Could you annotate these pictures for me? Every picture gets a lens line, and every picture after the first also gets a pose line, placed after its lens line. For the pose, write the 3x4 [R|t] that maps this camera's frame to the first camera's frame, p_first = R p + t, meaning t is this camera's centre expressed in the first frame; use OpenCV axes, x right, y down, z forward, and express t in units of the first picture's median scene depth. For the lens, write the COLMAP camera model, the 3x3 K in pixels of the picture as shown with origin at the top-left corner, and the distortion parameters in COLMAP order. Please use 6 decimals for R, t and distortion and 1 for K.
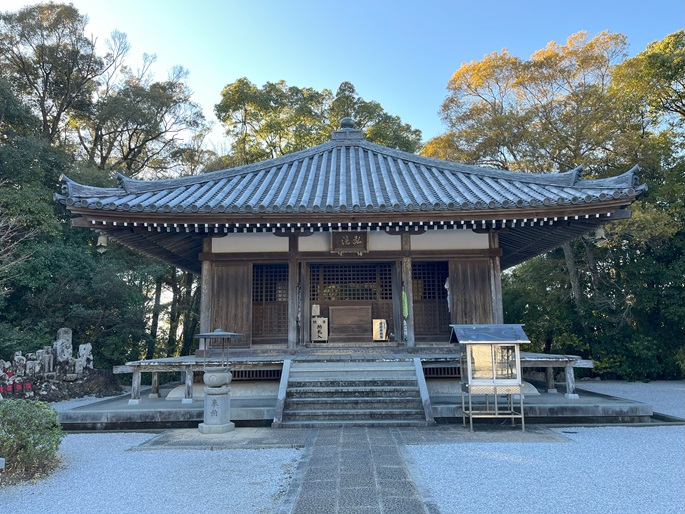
lens RADIAL K [[511.8, 0, 341.8], [0, 511.8, 257.7], [0, 0, 1]] dist [0.002184, -0.001409]
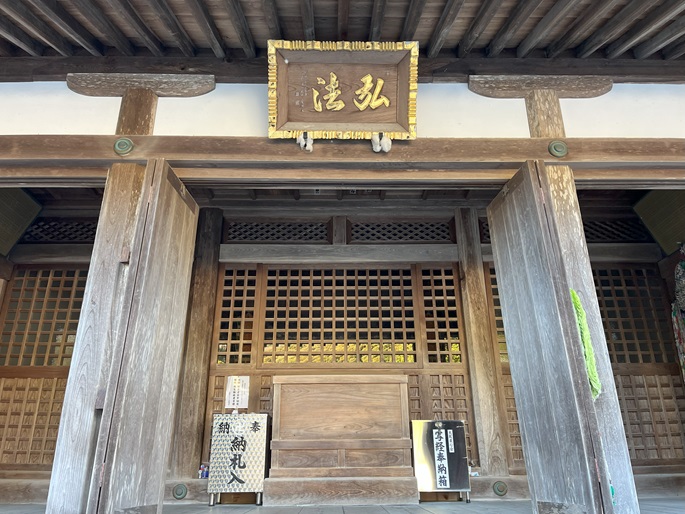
lens RADIAL K [[511.8, 0, 343.0], [0, 511.8, 254.2], [0, 0, 1]] dist [0.002184, -0.001409]
pose [[0.999582, 0.016481, 0.023741, 0.009248], [-0.010257, 0.970291, -0.241723, 0.098880], [-0.027019, 0.241378, 0.970055, 0.677788]]
